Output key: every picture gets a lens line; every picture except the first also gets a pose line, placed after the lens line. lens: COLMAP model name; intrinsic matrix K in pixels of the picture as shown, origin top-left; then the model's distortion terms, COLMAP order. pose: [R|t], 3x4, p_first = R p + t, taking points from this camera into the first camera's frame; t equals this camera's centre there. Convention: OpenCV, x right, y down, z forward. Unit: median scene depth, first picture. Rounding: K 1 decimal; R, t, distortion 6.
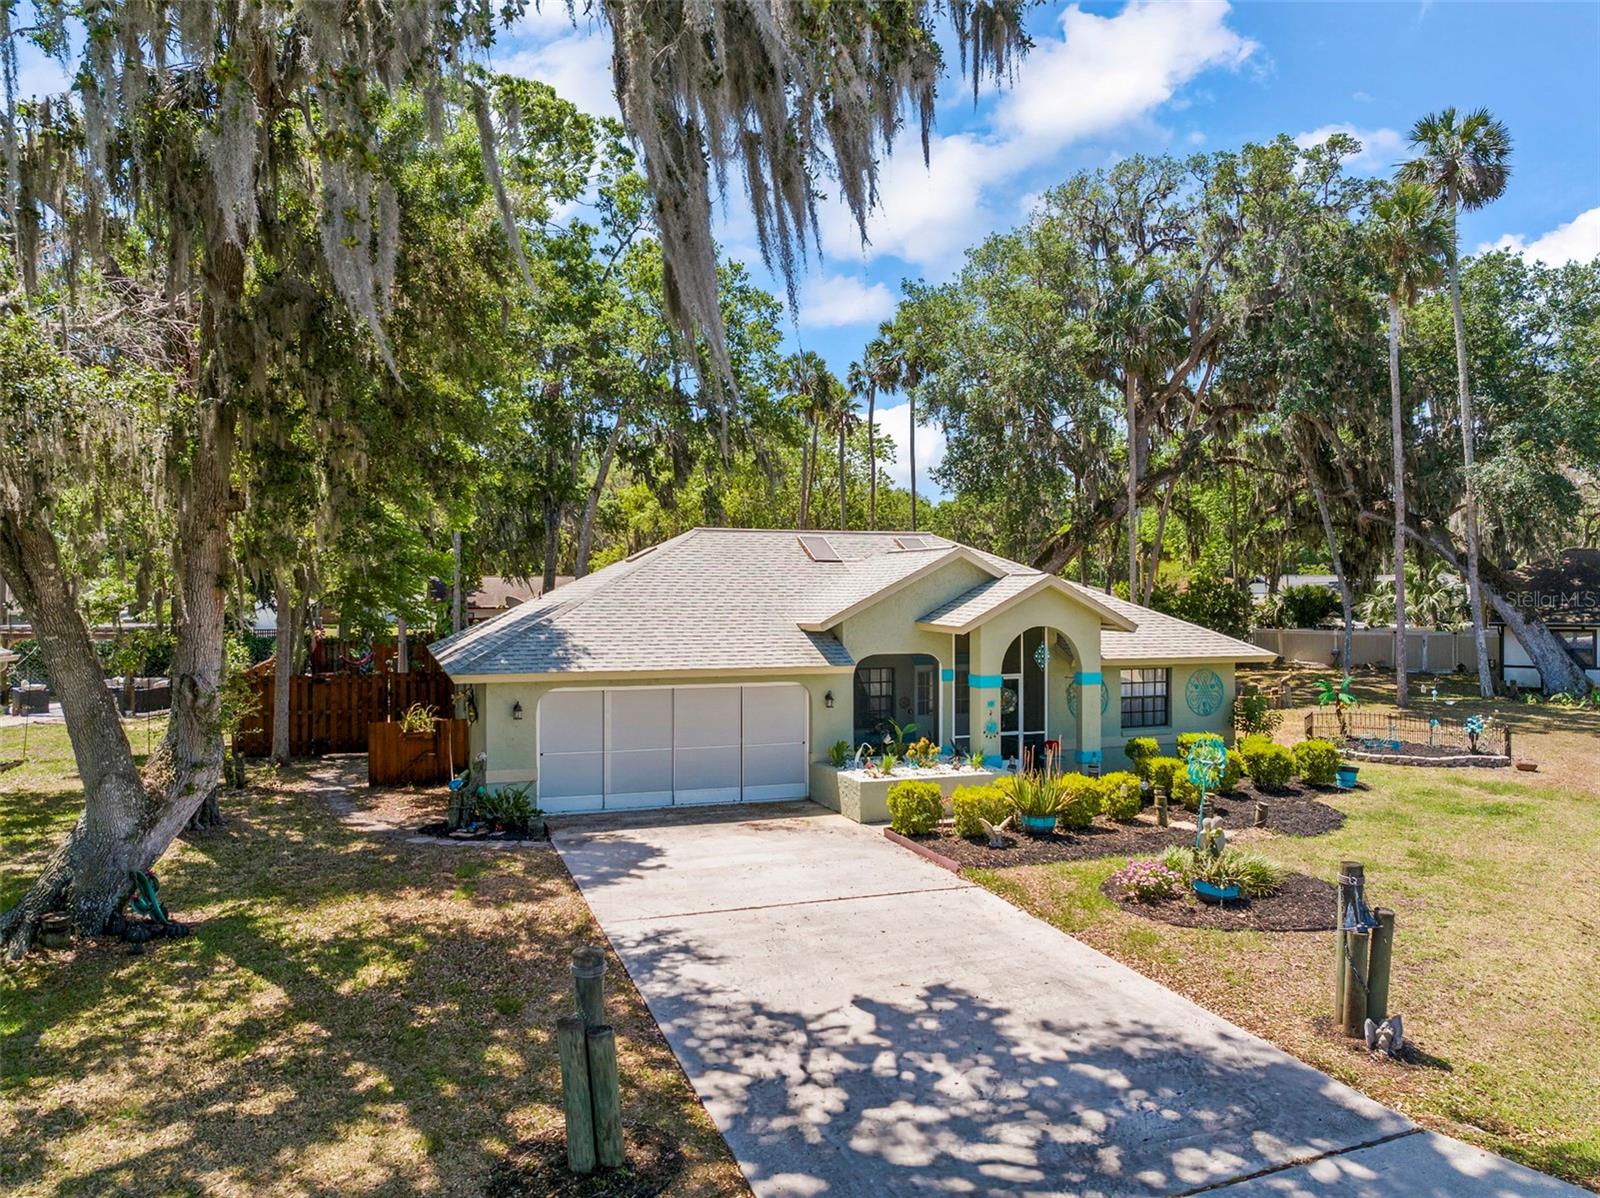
lens RADIAL K [[1117.7, 0, 800.0], [0, 1117.7, 599.0], [0, 0, 1]] dist [-0.041206, 0.000079]
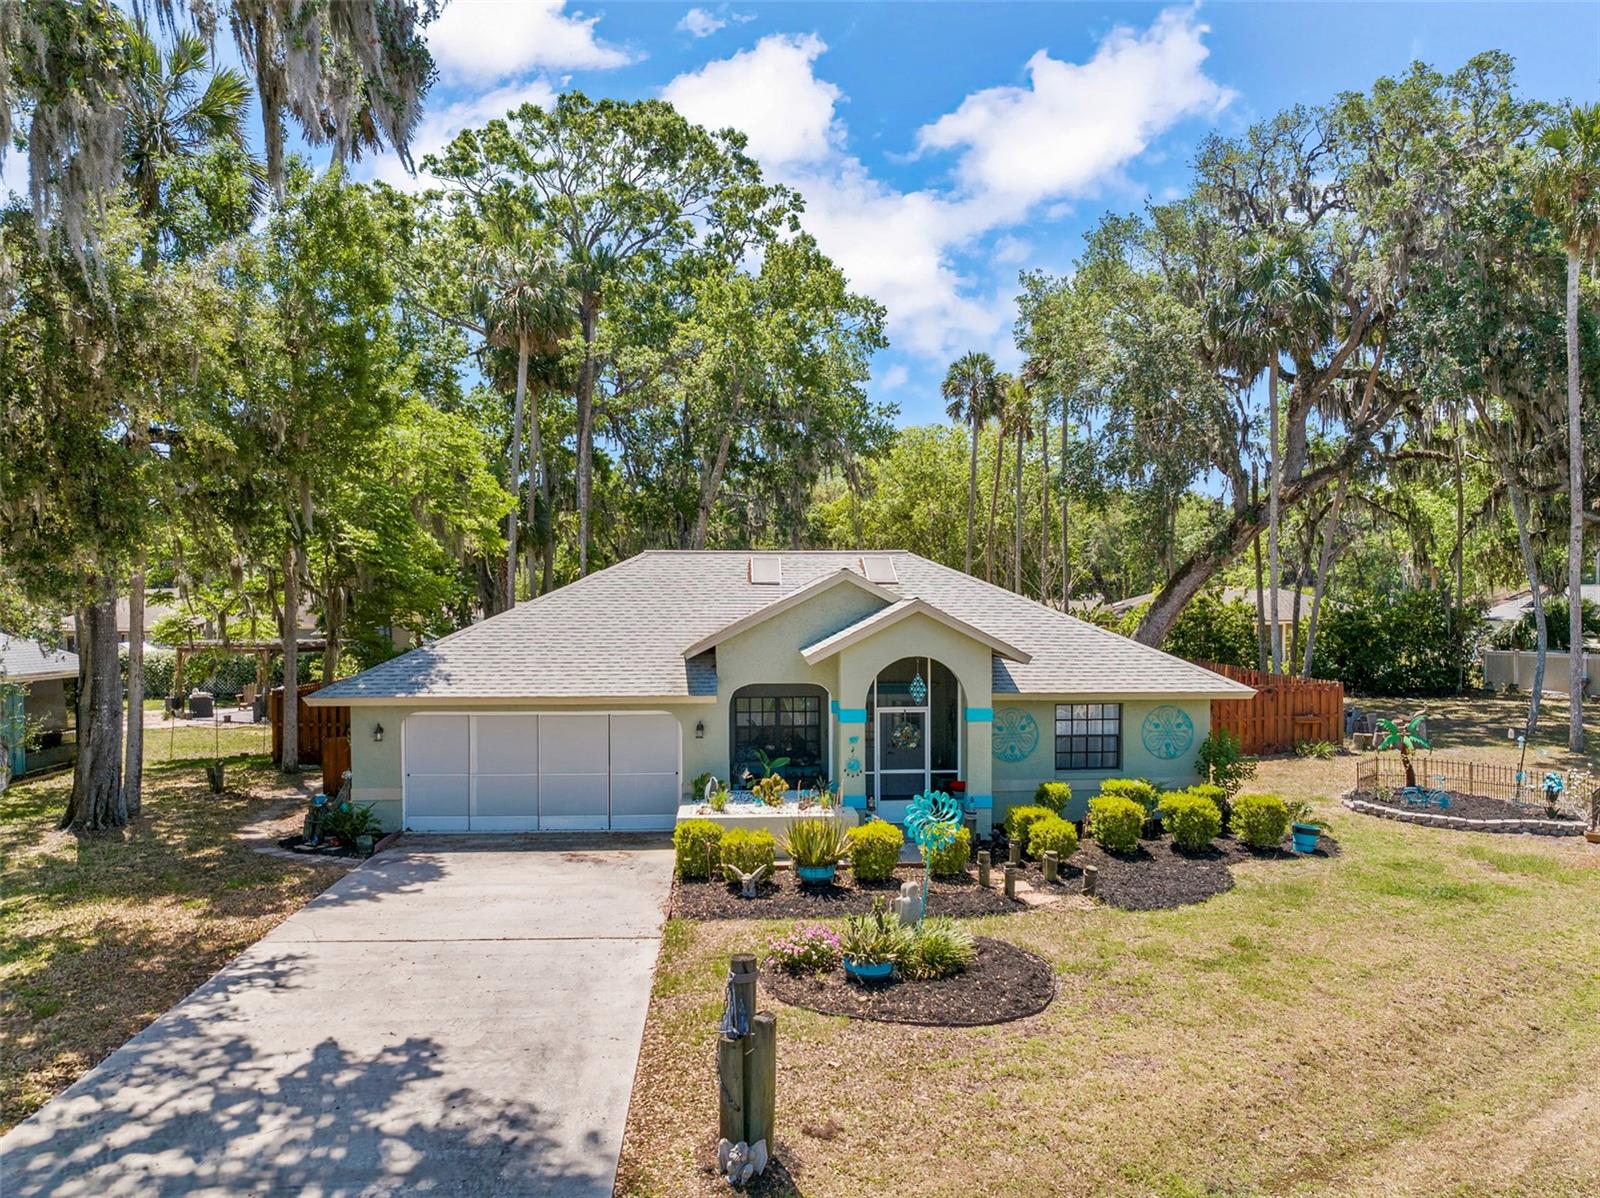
lens RADIAL K [[1131.7, 0, 799.8], [0, 1131.7, 643.4], [0, 0, 1]] dist [-0.044219, 0.010367]
pose [[0.960103, 0.007873, -0.279537, 0.611505], [0.000755, 0.999527, 0.030742, -0.023117], [0.279647, -0.029726, 0.959643, 0.141865]]
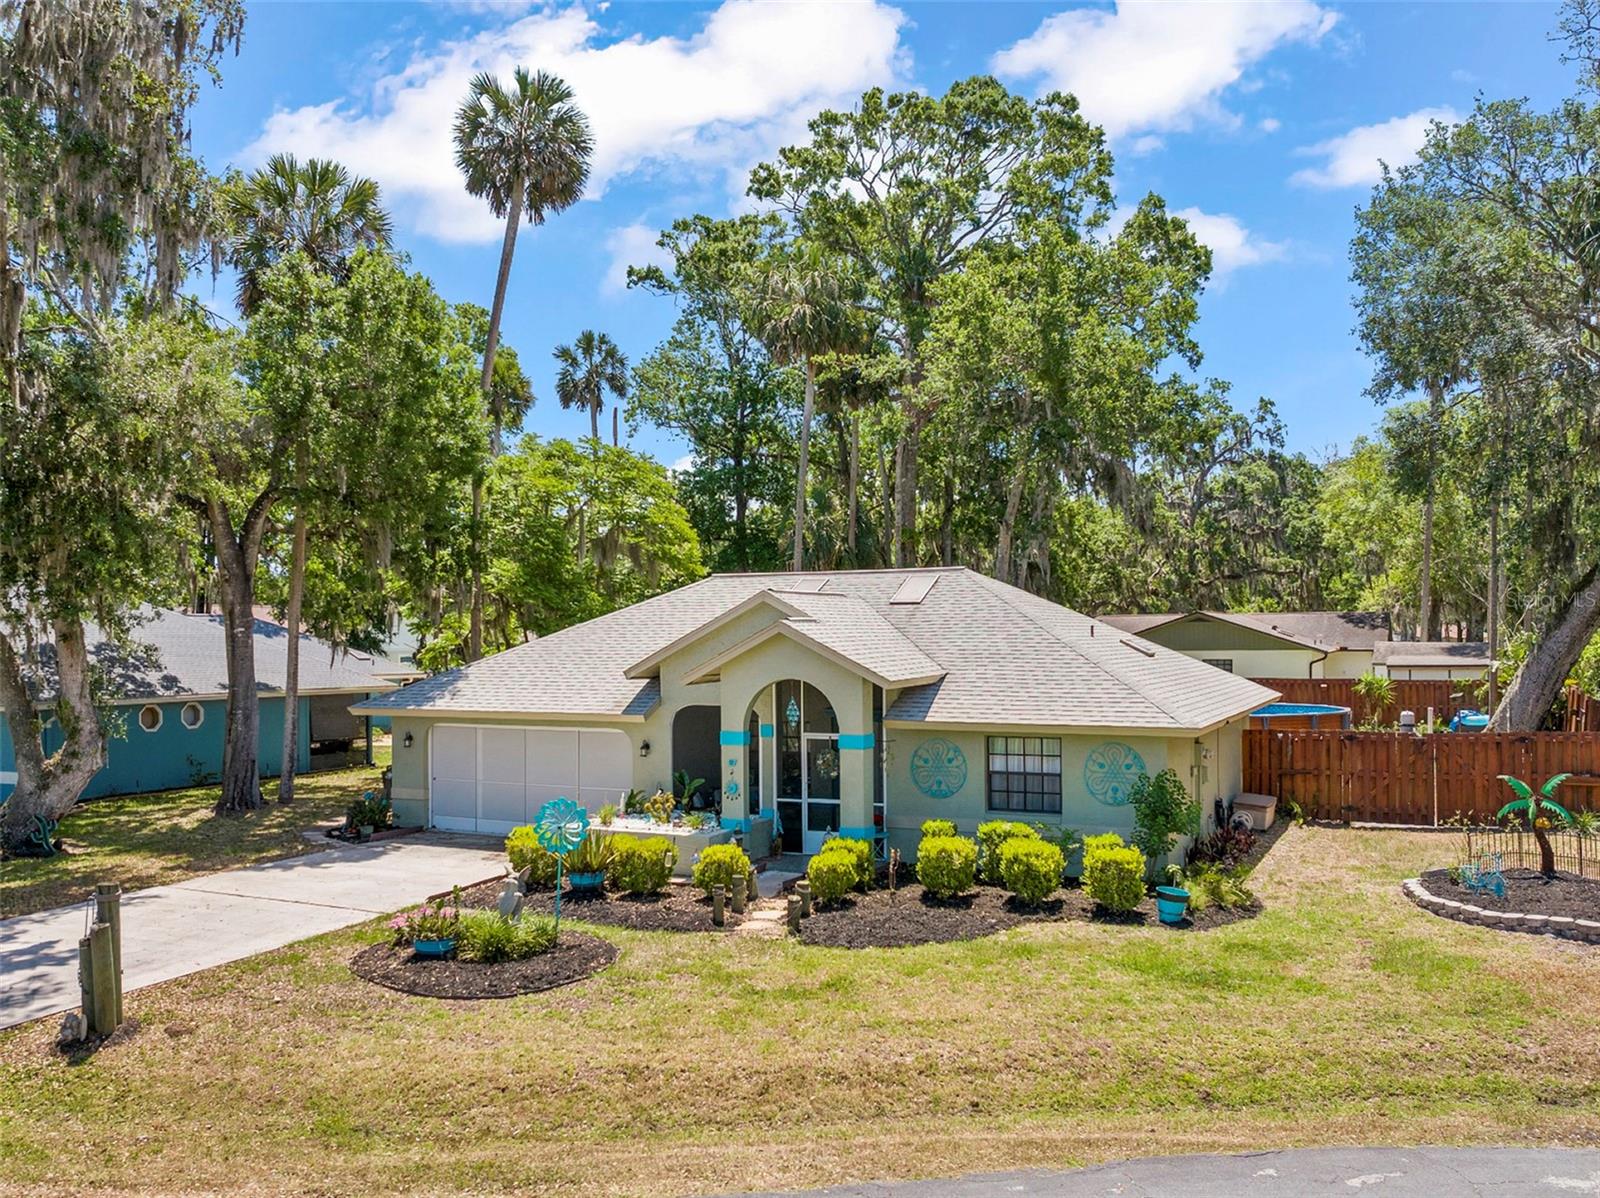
lens RADIAL K [[1349.8, 0, 800.0], [0, 1349.8, 599.0], [0, 0, 1]] dist [-0.032044, 0.003044]
pose [[0.696328, -0.023468, -0.717340, 1.582524], [0.004264, 0.999583, -0.028562, -0.013517], [0.717711, 0.016830, 0.696138, 0.416374]]
